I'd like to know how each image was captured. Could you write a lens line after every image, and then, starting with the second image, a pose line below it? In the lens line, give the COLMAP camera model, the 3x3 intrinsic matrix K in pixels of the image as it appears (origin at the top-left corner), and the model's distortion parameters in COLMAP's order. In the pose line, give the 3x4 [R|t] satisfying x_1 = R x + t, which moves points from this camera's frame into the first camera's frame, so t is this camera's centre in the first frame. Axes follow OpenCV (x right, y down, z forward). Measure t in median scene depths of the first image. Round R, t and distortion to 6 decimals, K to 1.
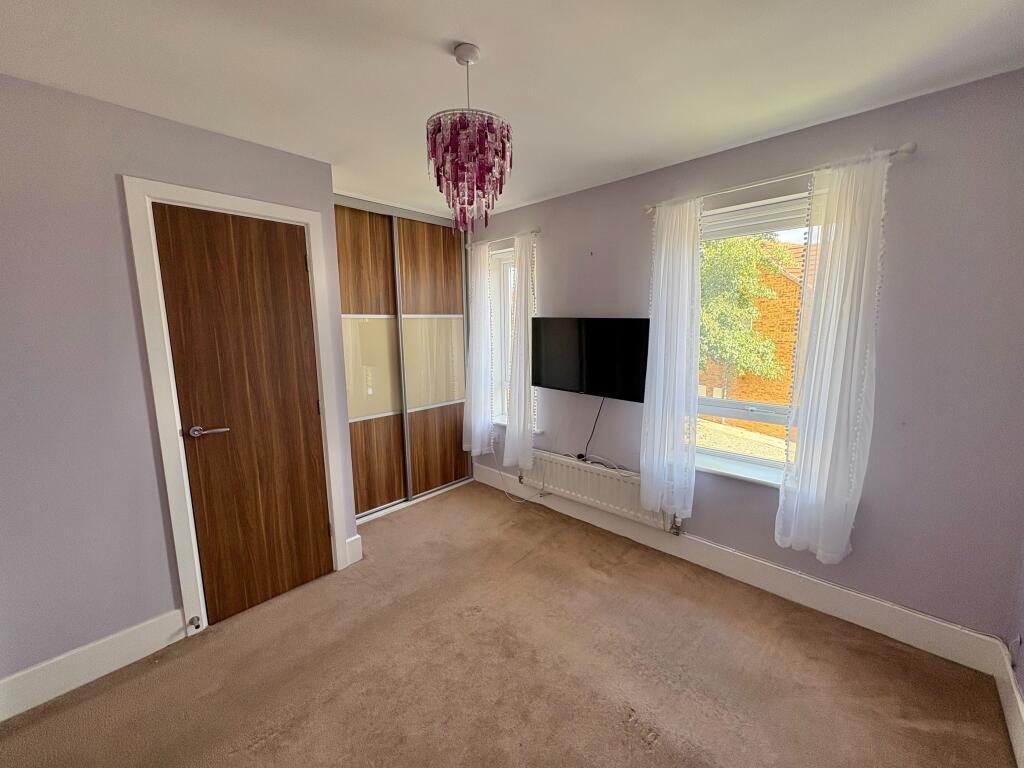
lens RADIAL K [[407.1, 0, 515.0], [0, 407.1, 382.3], [0, 0, 1]] dist [0.003242, -0.000231]
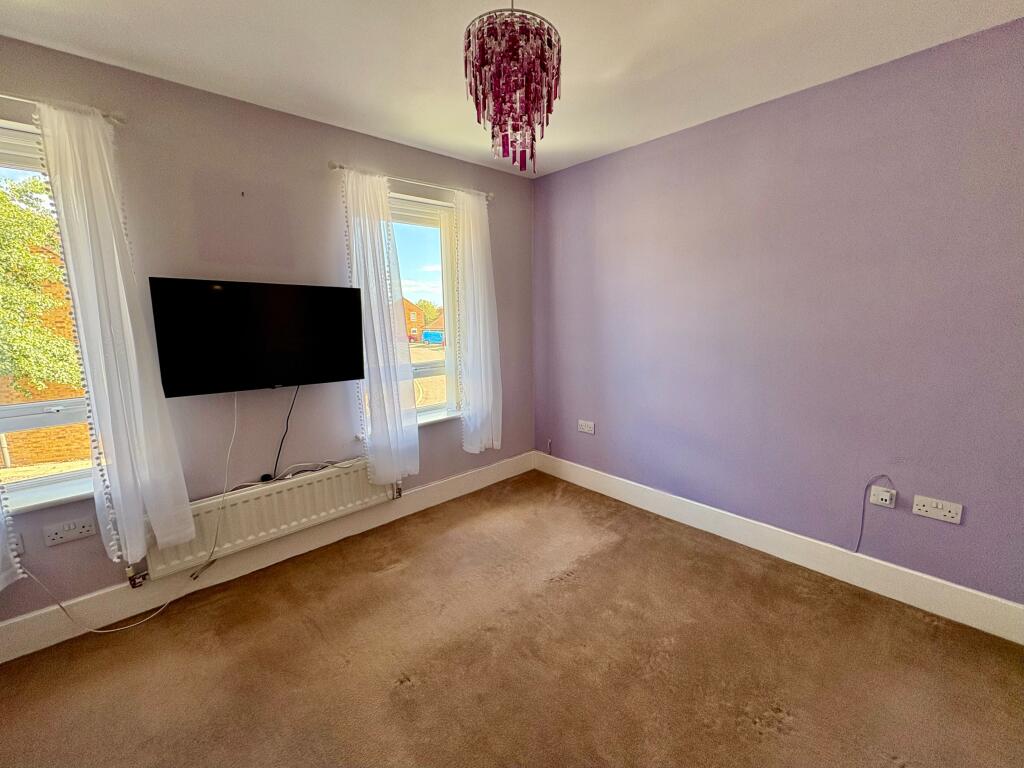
lens RADIAL K [[407.1, 0, 515.3], [0, 407.1, 380.2], [0, 0, 1]] dist [0.003242, -0.000231]
pose [[0.097197, -0.150745, 0.983783, -0.561878], [0.164414, 0.977314, 0.133510, -0.013094], [-0.981591, 0.148771, 0.119777, 0.528860]]
